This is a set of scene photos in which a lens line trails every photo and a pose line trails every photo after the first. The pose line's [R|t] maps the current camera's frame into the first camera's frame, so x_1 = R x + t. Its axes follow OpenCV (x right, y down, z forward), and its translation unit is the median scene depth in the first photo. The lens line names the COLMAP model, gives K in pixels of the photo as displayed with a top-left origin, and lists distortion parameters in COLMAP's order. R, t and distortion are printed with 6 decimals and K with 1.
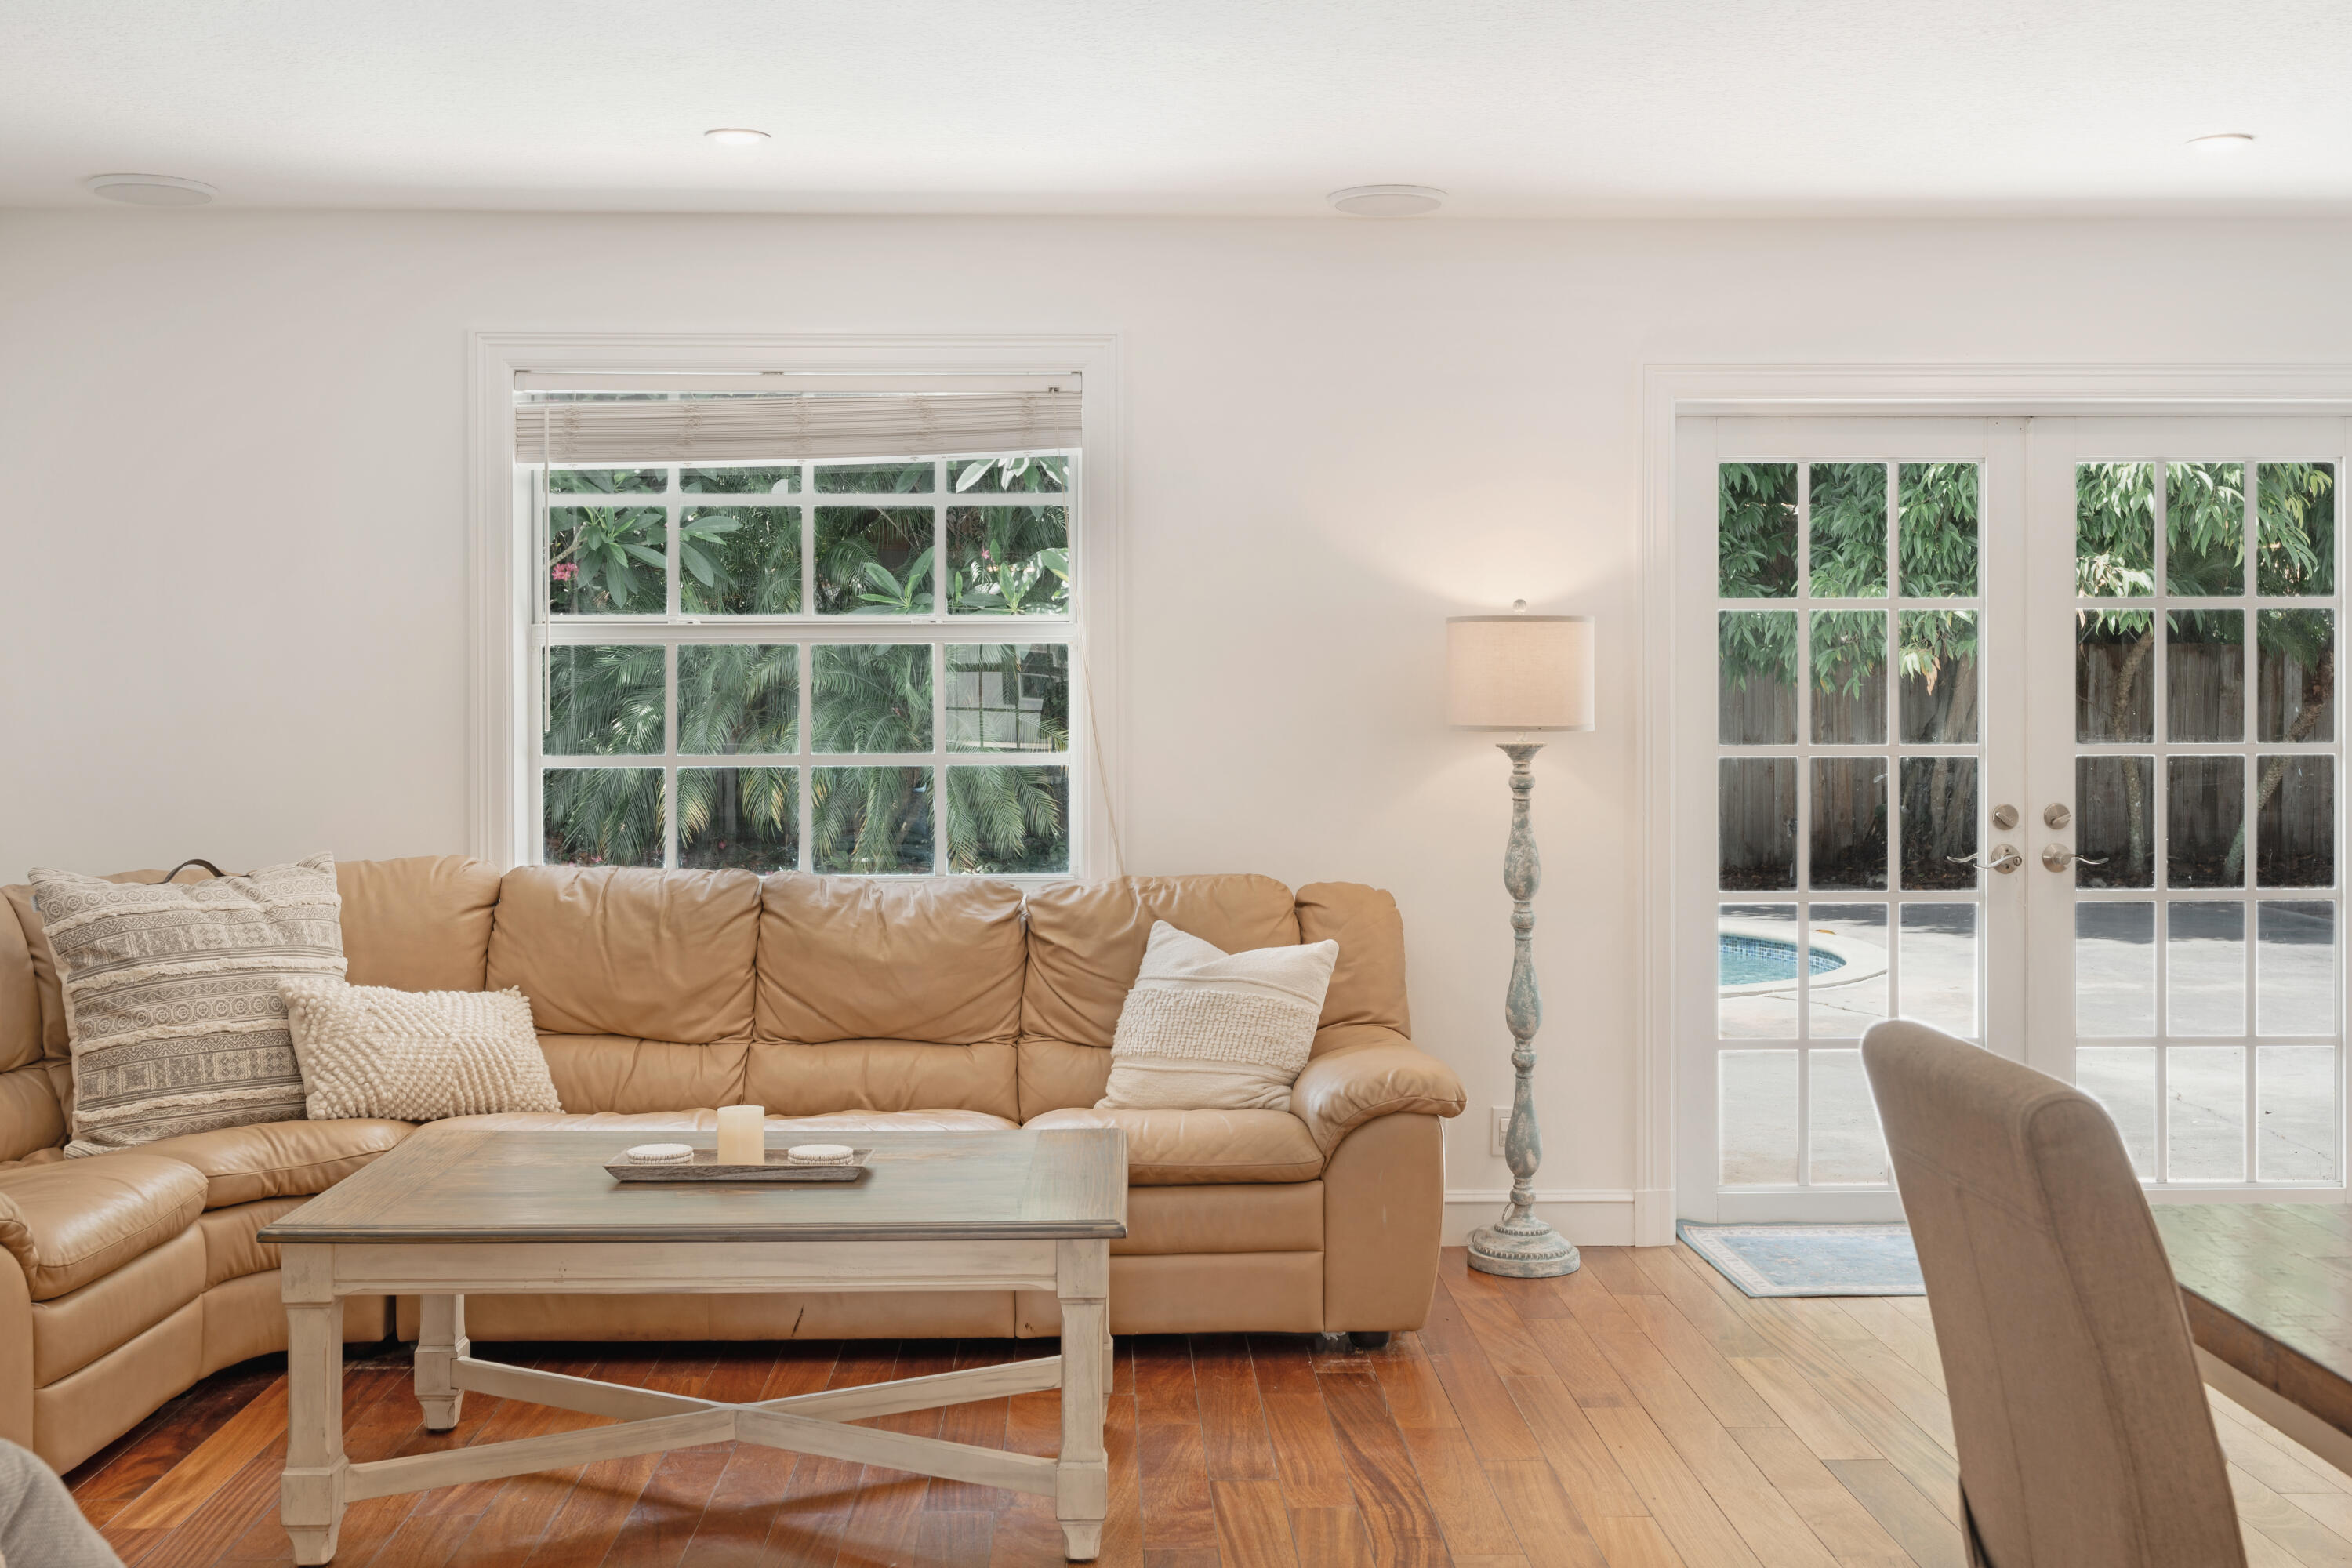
lens RADIAL K [[2378.8, 0, 1174.1], [0, 2378.8, 774.9], [0, 0, 1]] dist [0.013729, 0.000000]
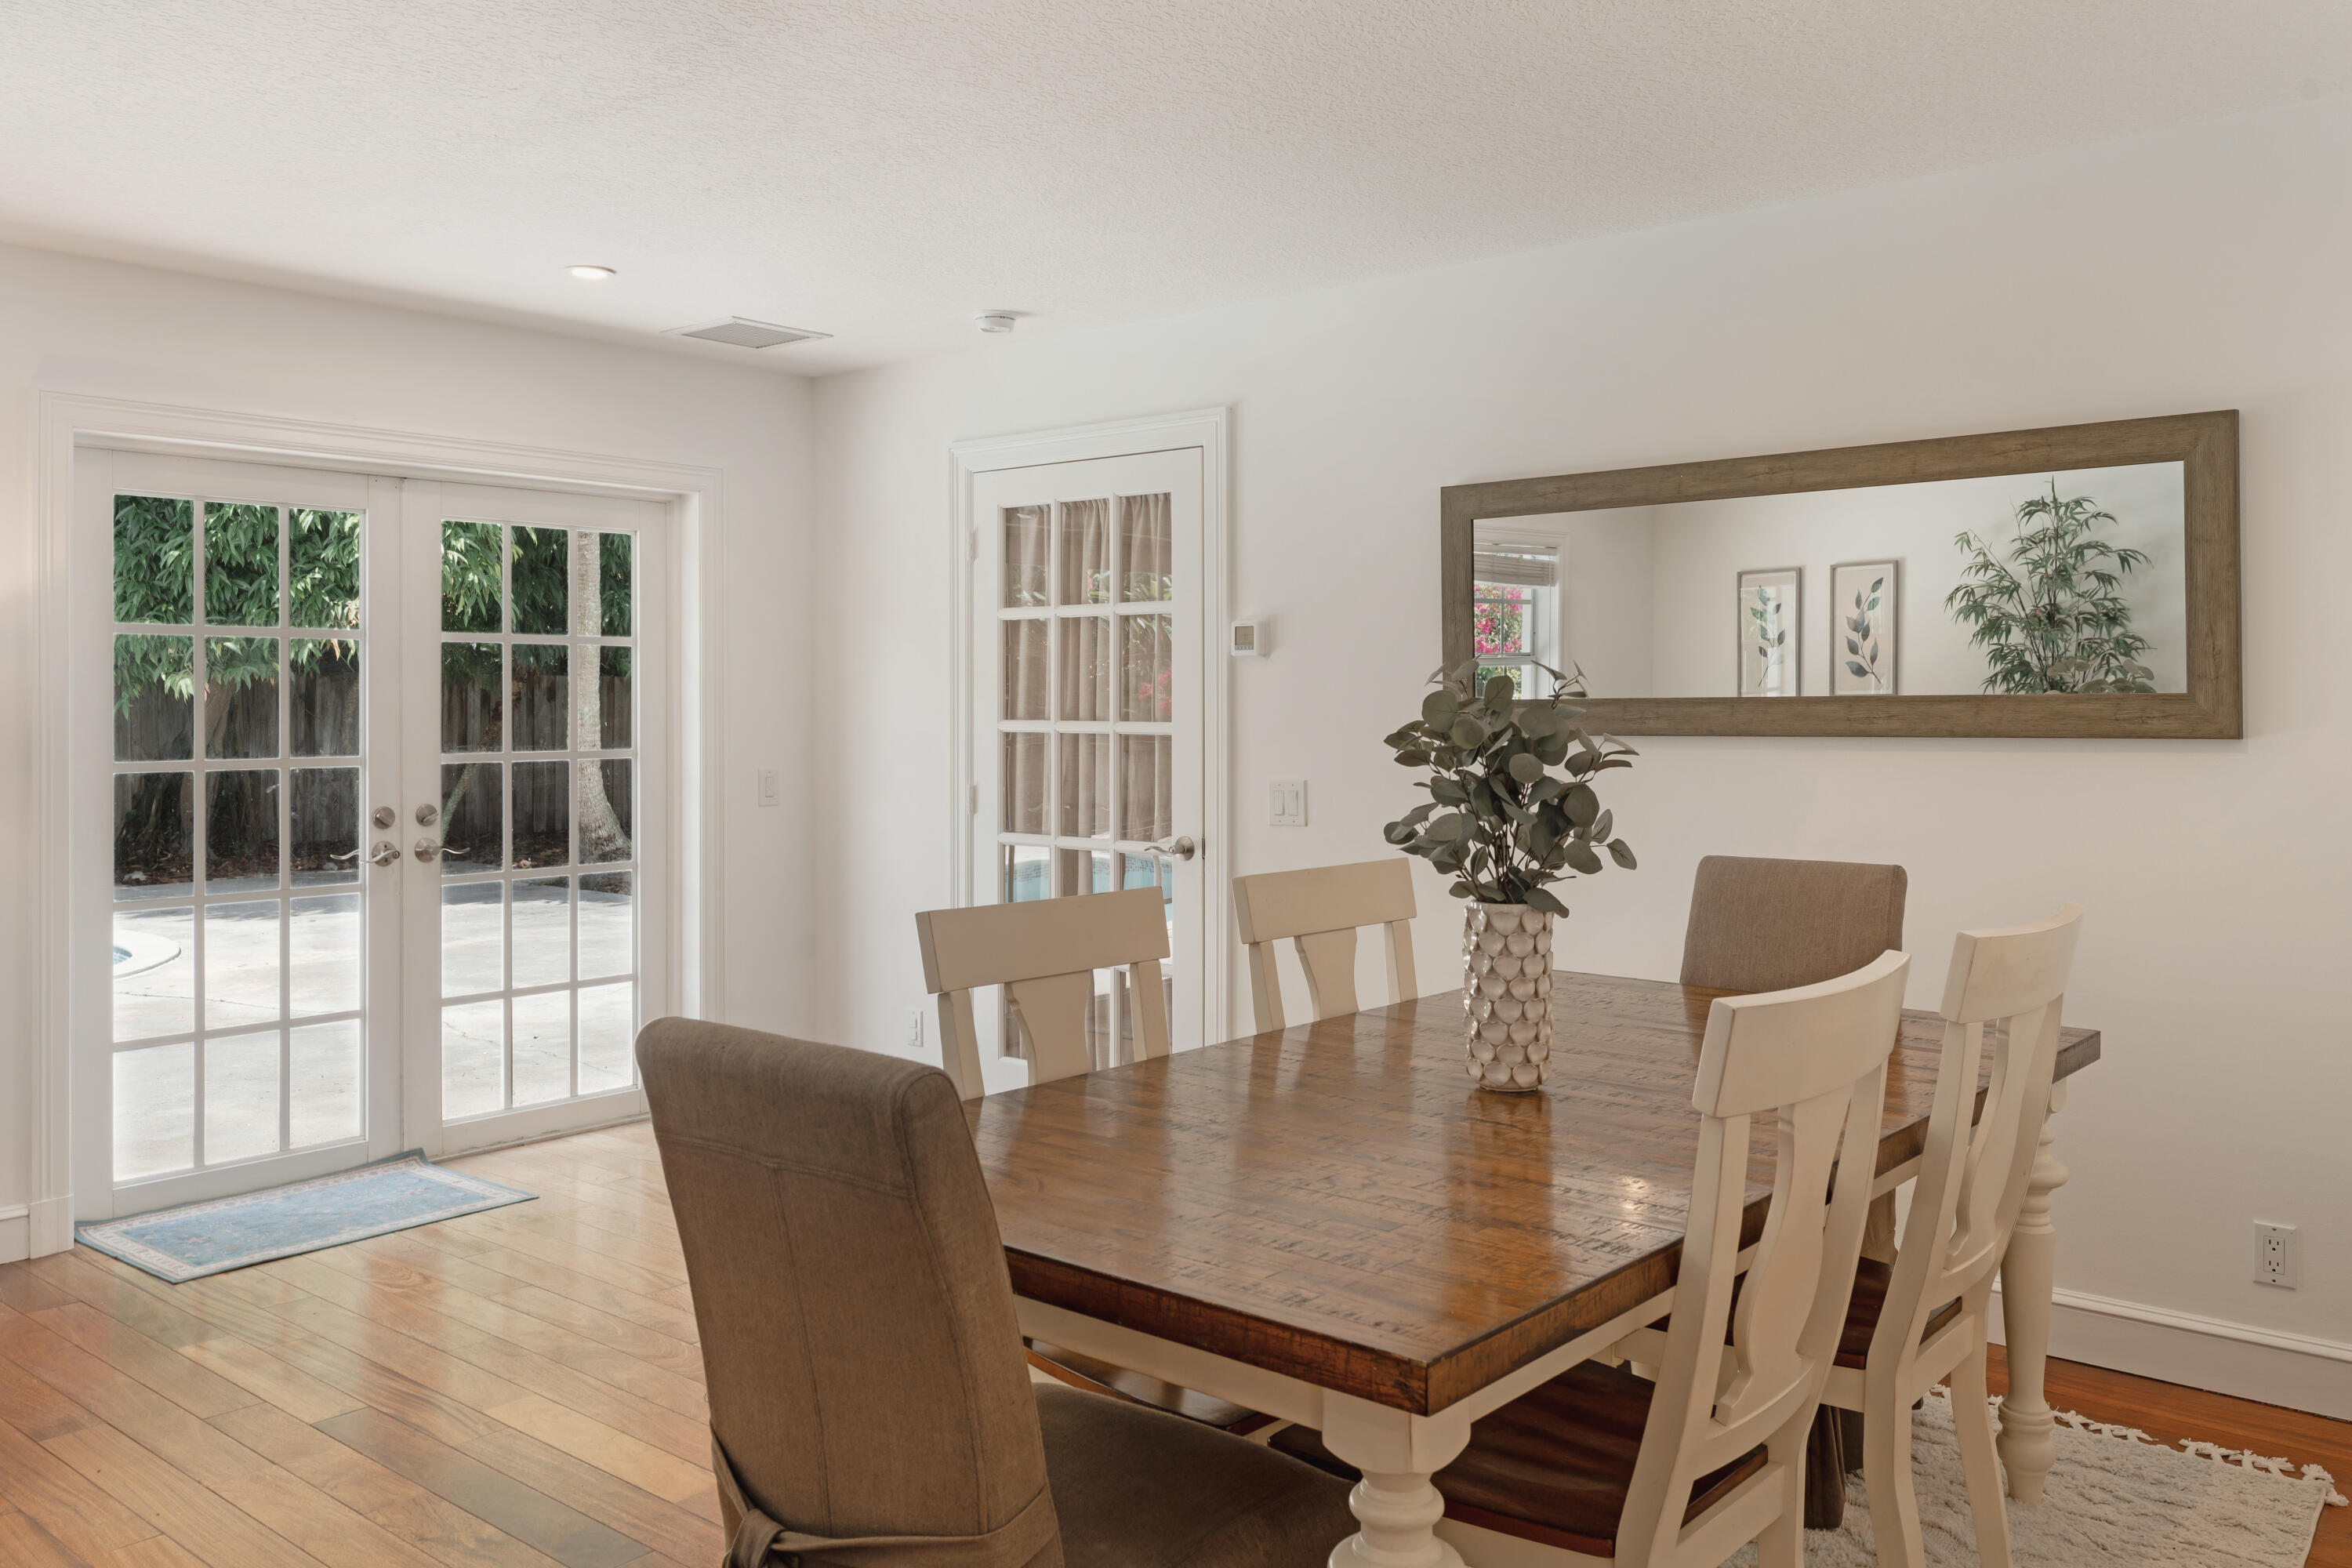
lens RADIAL K [[1818.8, 0, 1197.0], [0, 1818.8, 733.4], [0, 0, 1]] dist [-0.000024, 0.001071]
pose [[0.660569, -0.012102, 0.750667, -0.056824], [0.029318, 0.999523, -0.009685, -0.003320], [-0.750192, 0.028405, 0.660609, 0.110322]]
